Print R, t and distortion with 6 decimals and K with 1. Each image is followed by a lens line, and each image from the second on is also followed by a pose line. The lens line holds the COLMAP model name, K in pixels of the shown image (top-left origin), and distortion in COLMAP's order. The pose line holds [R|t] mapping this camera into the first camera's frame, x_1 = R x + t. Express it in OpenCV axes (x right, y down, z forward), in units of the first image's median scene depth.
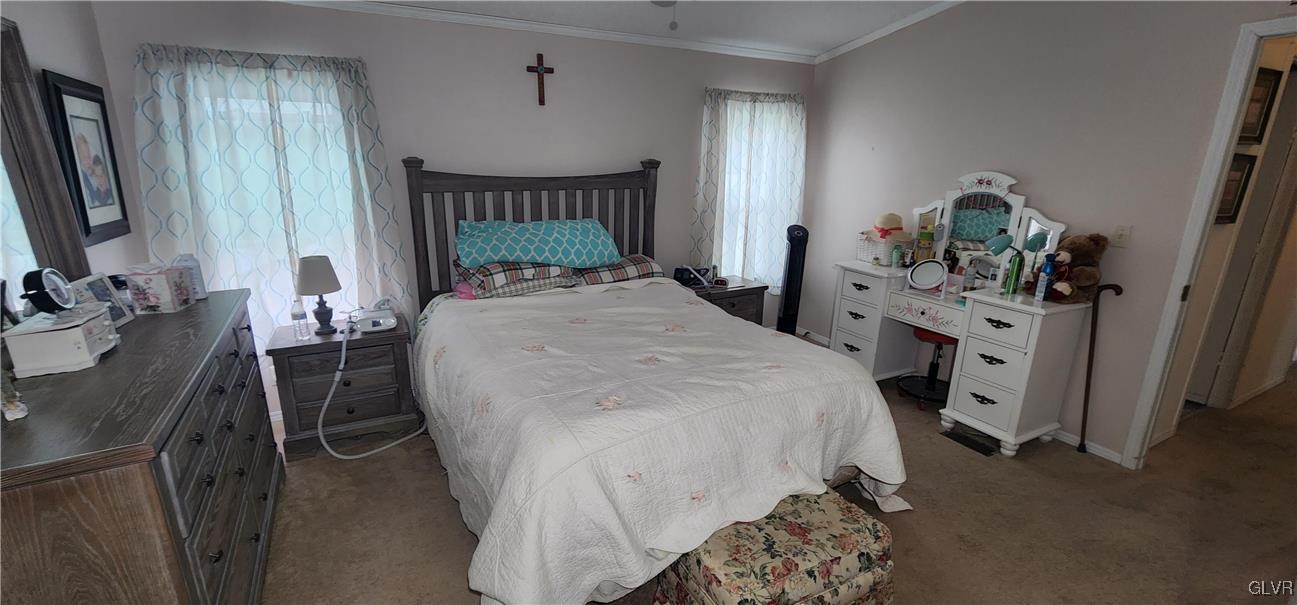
lens RADIAL K [[537.6, 0, 645.3], [0, 537.6, 299.9], [0, 0, 1]] dist [0.001868, -0.000173]
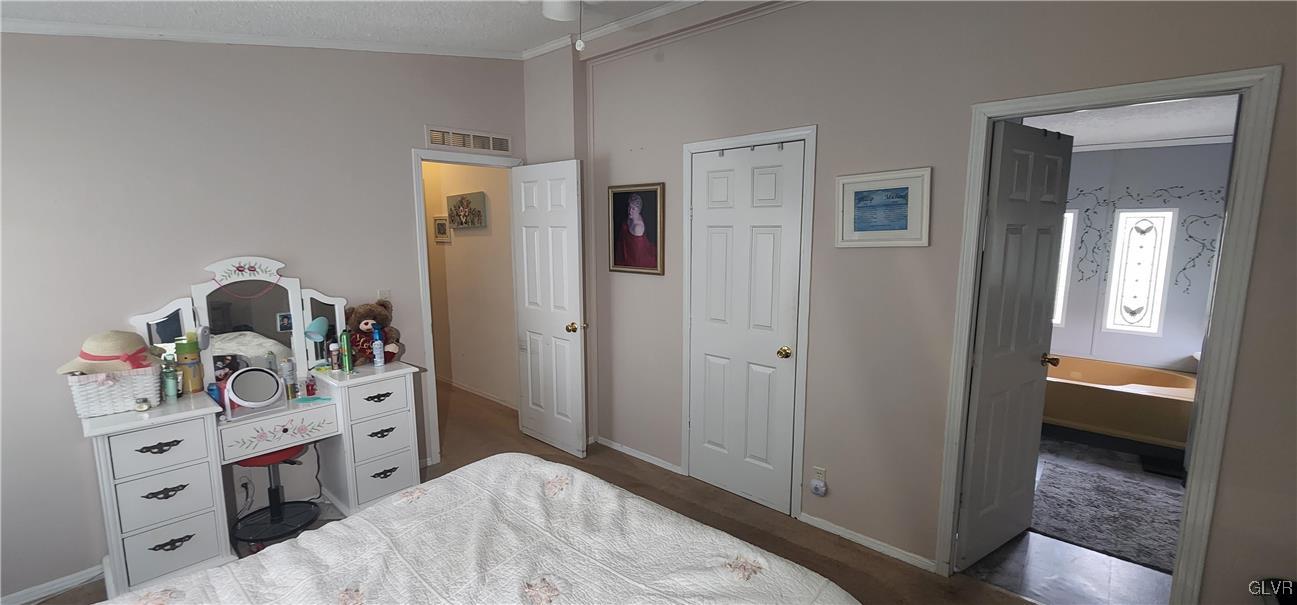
lens RADIAL K [[537.6, 0, 649.7], [0, 537.6, 306.0], [0, 0, 1]] dist [0.001868, -0.000173]
pose [[-0.339413, -0.133707, 0.931086, -0.392897], [0.259400, 0.938158, 0.229283, -0.193970], [-0.904163, 0.319345, -0.283740, 0.684840]]
